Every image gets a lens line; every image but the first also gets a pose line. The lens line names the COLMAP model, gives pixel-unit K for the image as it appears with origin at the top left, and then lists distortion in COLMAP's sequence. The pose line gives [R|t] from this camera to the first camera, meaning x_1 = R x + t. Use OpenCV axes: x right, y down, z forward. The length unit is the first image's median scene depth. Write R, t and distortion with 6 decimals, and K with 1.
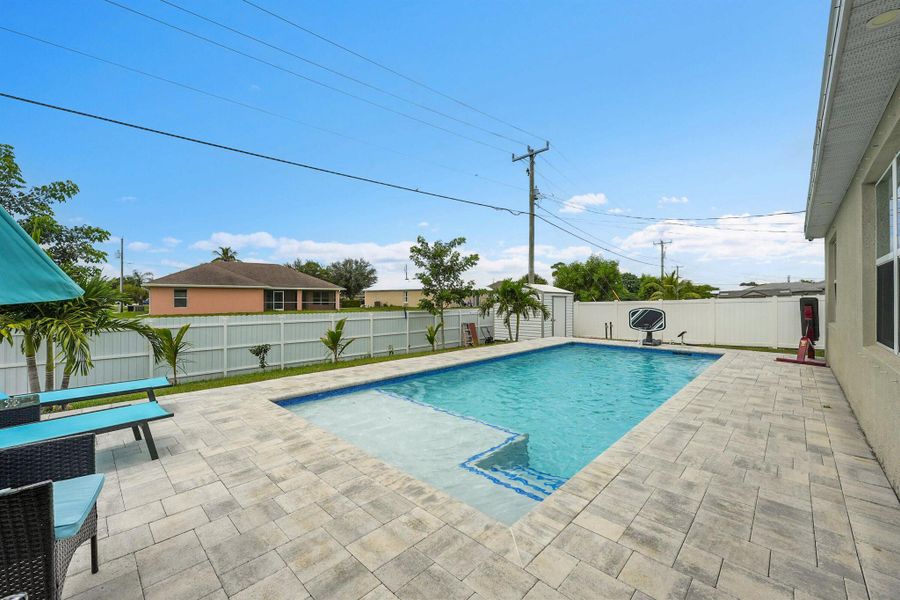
lens RADIAL K [[356.0, 0, 452.4], [0, 356.0, 298.3], [0, 0, 1]] dist [-0.000033, -0.000011]
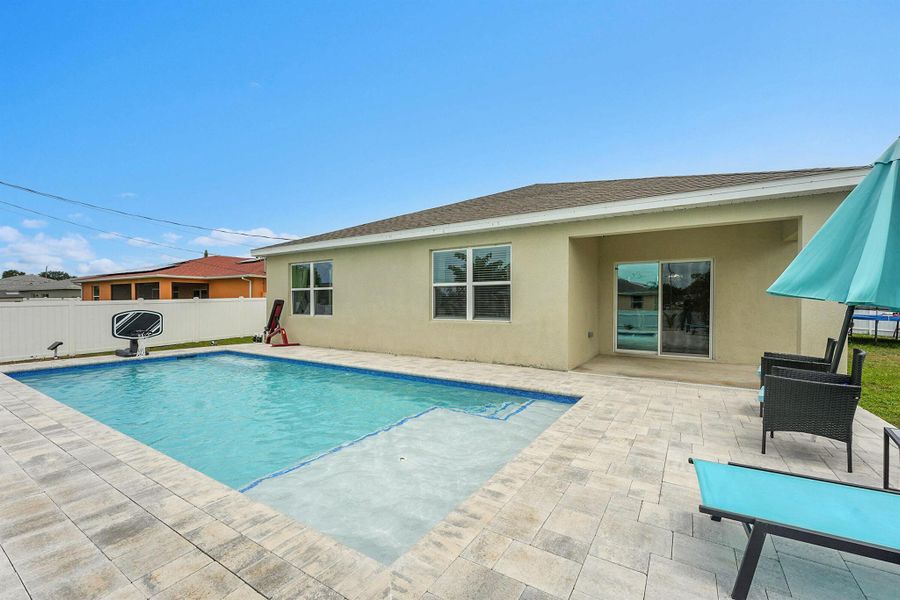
lens RADIAL K [[356.0, 0, 451.1], [0, 356.0, 297.8], [0, 0, 1]] dist [-0.000033, -0.000011]
pose [[-0.161846, 0.010062, 0.986765, -1.427182], [-0.000653, 0.999947, -0.010304, 0.026198], [-0.986816, -0.002312, -0.161831, 1.604485]]
